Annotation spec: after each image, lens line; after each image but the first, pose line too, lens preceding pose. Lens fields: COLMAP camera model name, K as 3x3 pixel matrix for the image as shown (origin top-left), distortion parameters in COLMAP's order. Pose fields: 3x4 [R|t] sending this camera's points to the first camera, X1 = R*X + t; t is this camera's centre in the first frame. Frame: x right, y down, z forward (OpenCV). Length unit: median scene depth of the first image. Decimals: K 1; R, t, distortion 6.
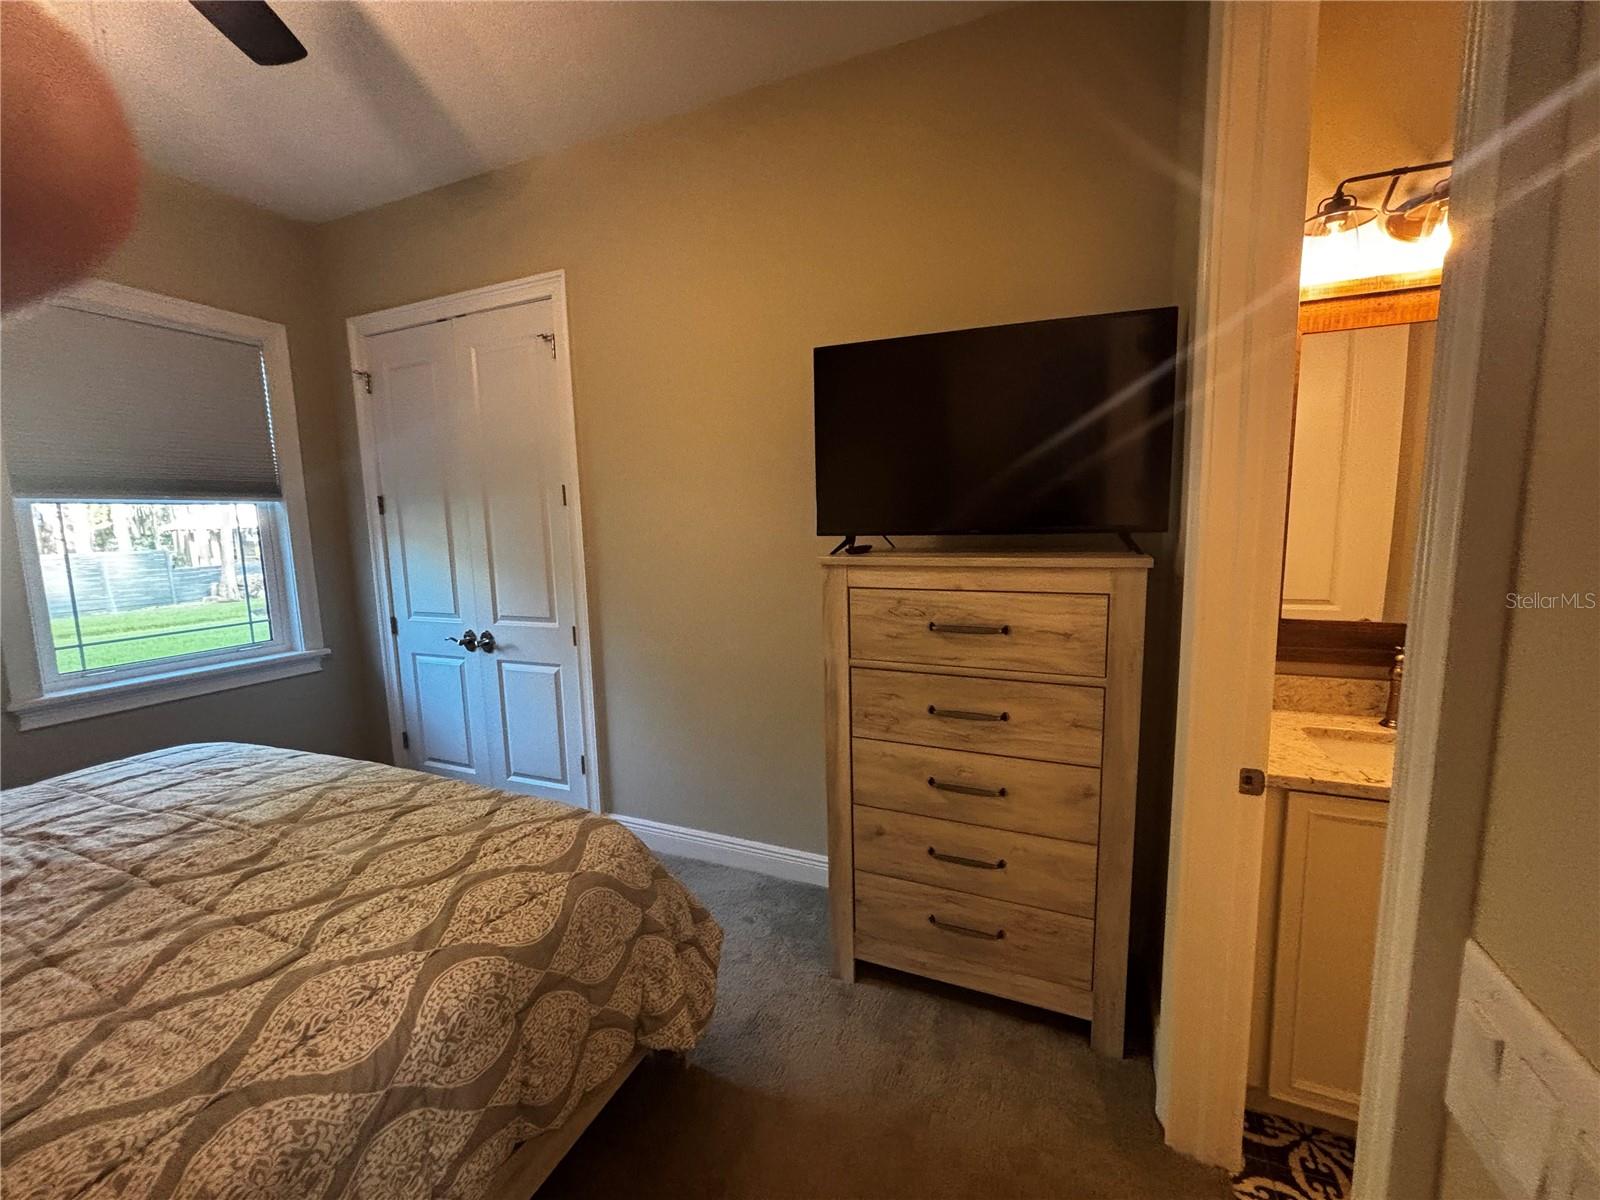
lens RADIAL K [[637.7, 0, 788.1], [0, 637.7, 599.2], [0, 0, 1]] dist [-0.009693, 0.000131]
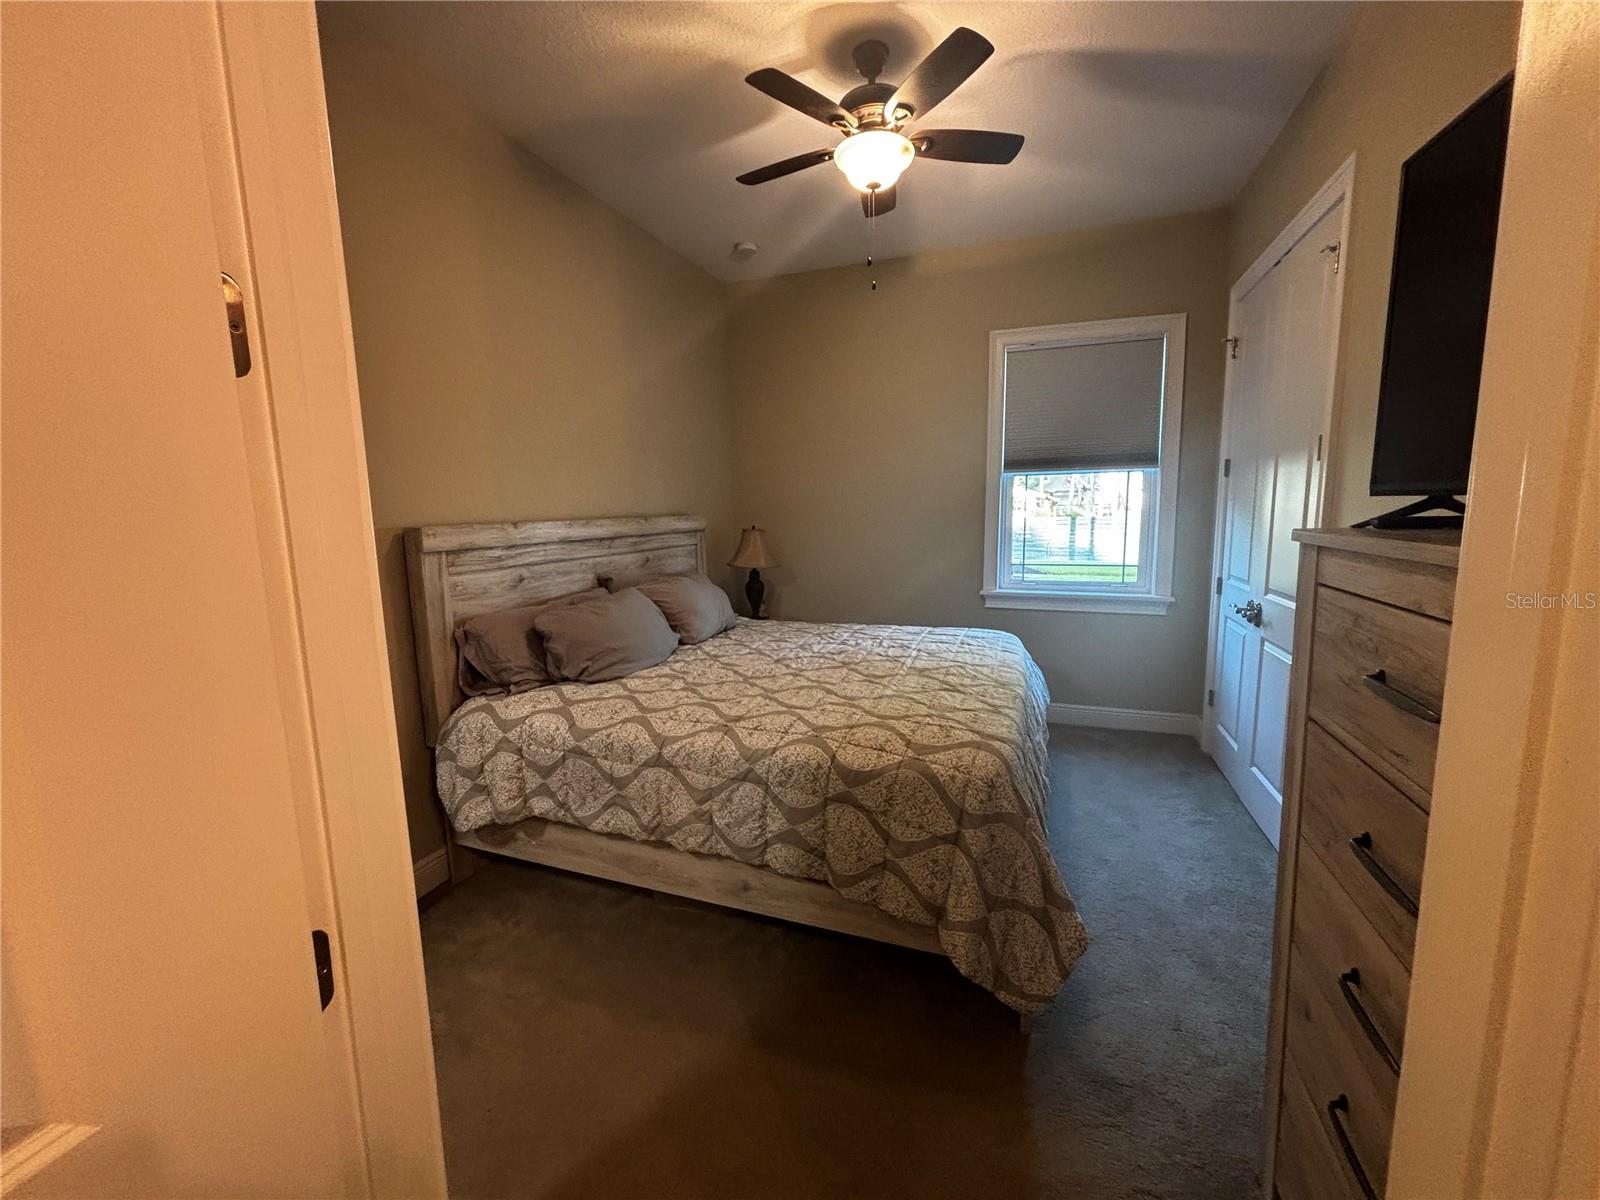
lens RADIAL K [[637.7, 0, 811.8], [0, 637.7, 598.6], [0, 0, 1]] dist [-0.009693, 0.000131]
pose [[0.056857, 0.161962, -0.985158, 0.762261], [-0.110700, 0.981692, 0.155004, -0.052216], [0.992226, 0.100243, 0.073745, 0.580385]]
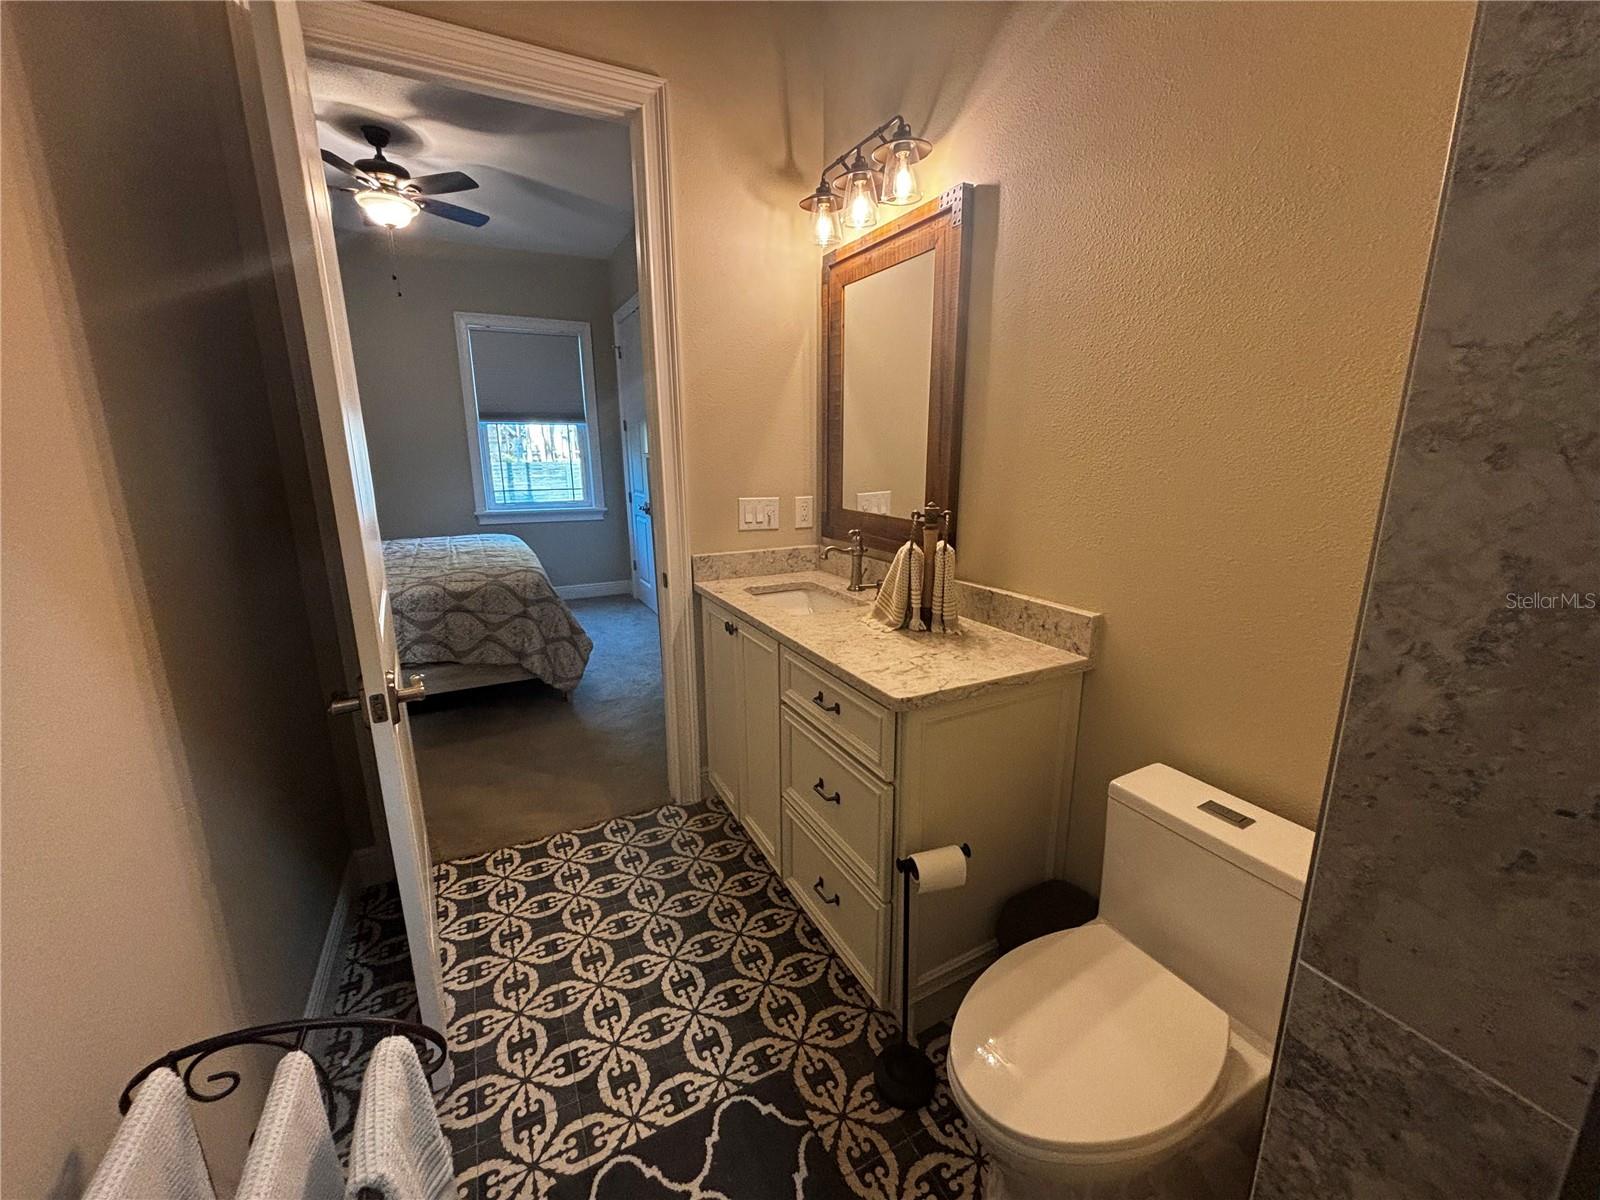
lens RADIAL K [[637.7, 0, 802.4], [0, 637.7, 597.7], [0, 0, 1]] dist [-0.009693, 0.000131]
pose [[0.769485, 0.164610, -0.617087, 1.811893], [-0.095315, 0.984992, 0.143896, 0.033096], [0.631512, -0.051908, 0.773626, -0.118462]]
